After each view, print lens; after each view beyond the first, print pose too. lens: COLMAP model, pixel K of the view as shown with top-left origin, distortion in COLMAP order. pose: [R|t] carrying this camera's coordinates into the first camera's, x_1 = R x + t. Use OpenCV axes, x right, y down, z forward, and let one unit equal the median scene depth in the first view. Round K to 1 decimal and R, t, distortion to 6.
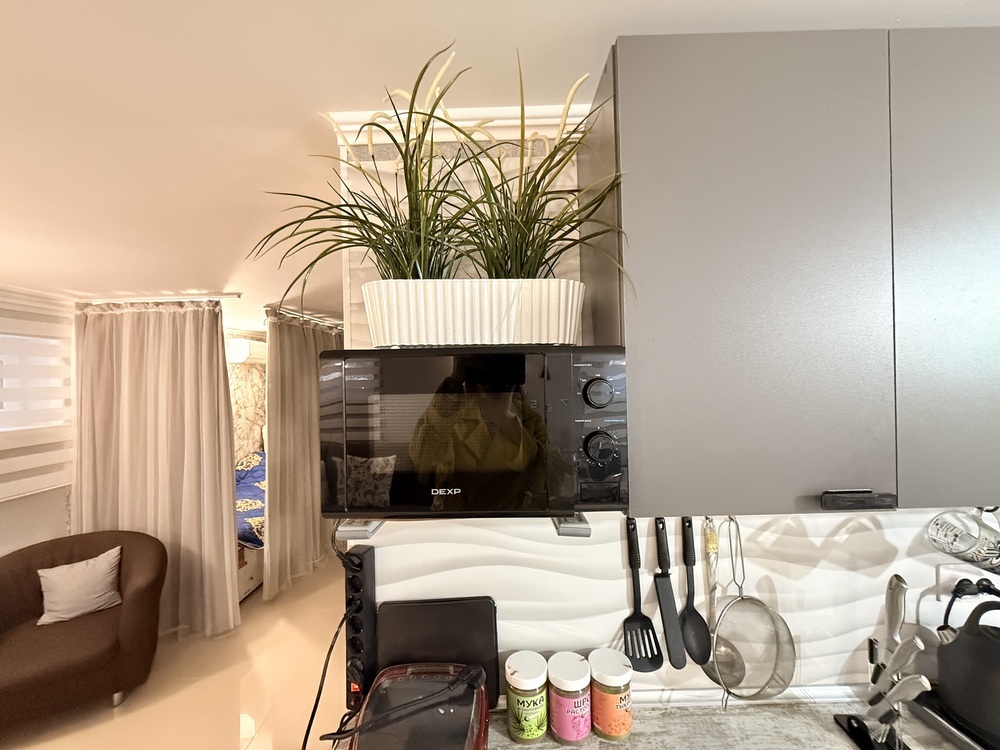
lens RADIAL K [[397.3, 0, 504.7], [0, 397.3, 376.6], [0, 0, 1]] dist [-0.000099, -0.000509]
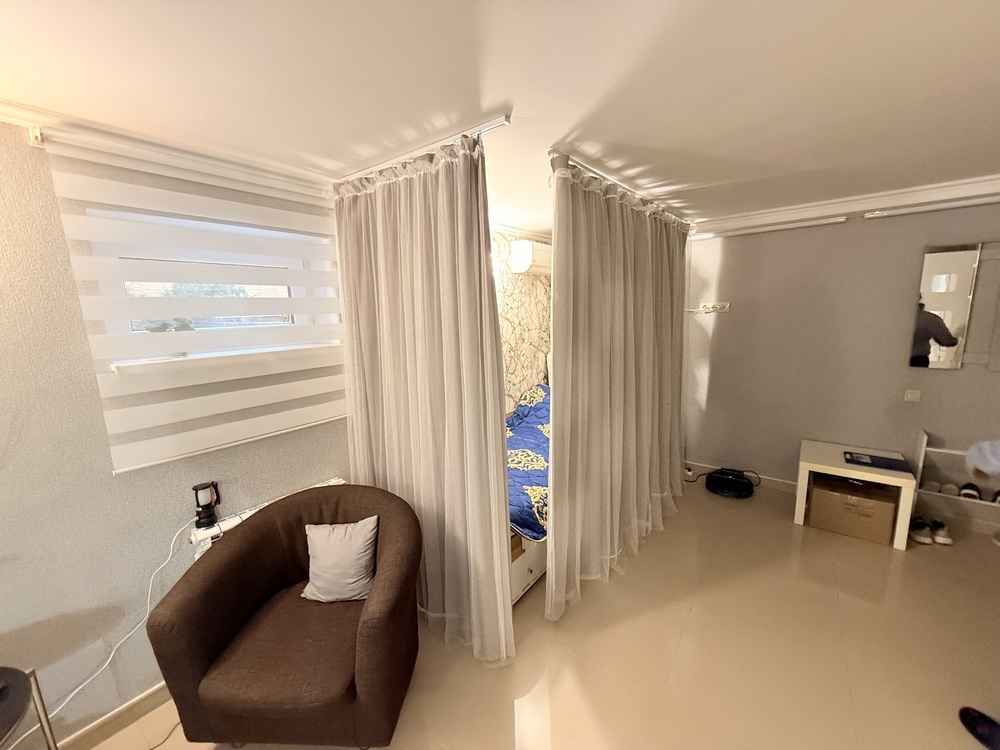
lens RADIAL K [[397.3, 0, 503.1], [0, 397.3, 374.3], [0, 0, 1]] dist [-0.000099, -0.000509]
pose [[0.789461, 0.097330, -0.606035, -0.295207], [0.013296, 0.984404, 0.175417, 0.036466], [0.613657, -0.146543, 0.775855, 0.494655]]
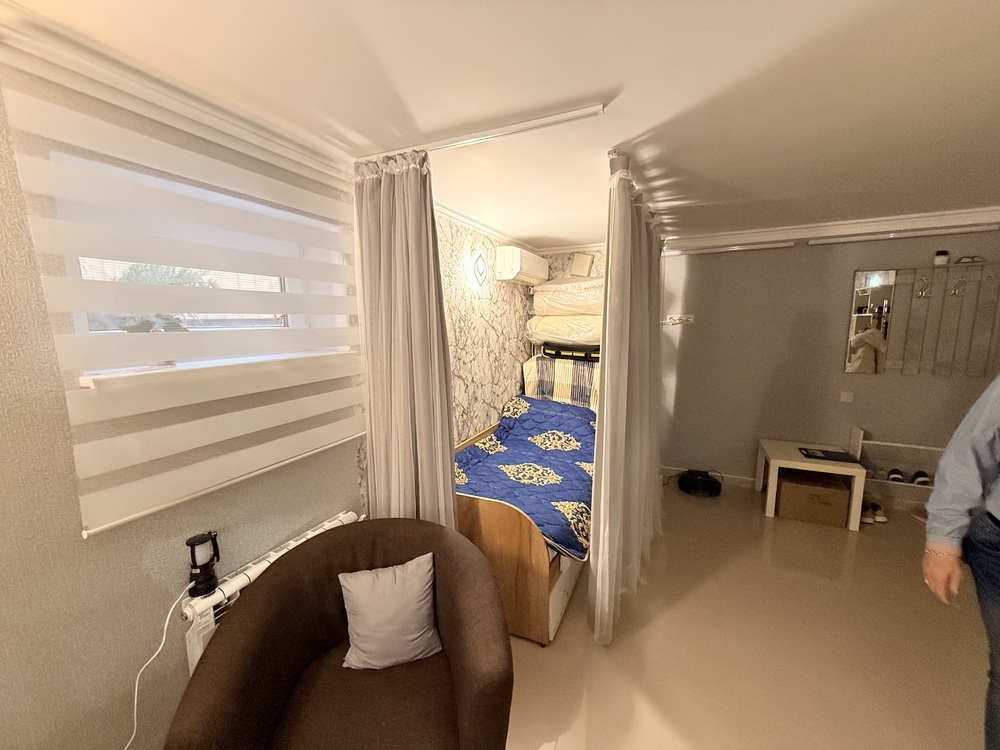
lens RADIAL K [[397.3, 0, 502.6], [0, 397.3, 374.9], [0, 0, 1]] dist [-0.000099, -0.000509]
pose [[0.907022, 0.069676, -0.415278, -0.510142], [-0.008695, 0.989104, 0.146961, 0.049672], [0.420993, -0.129686, 0.897745, 0.425566]]
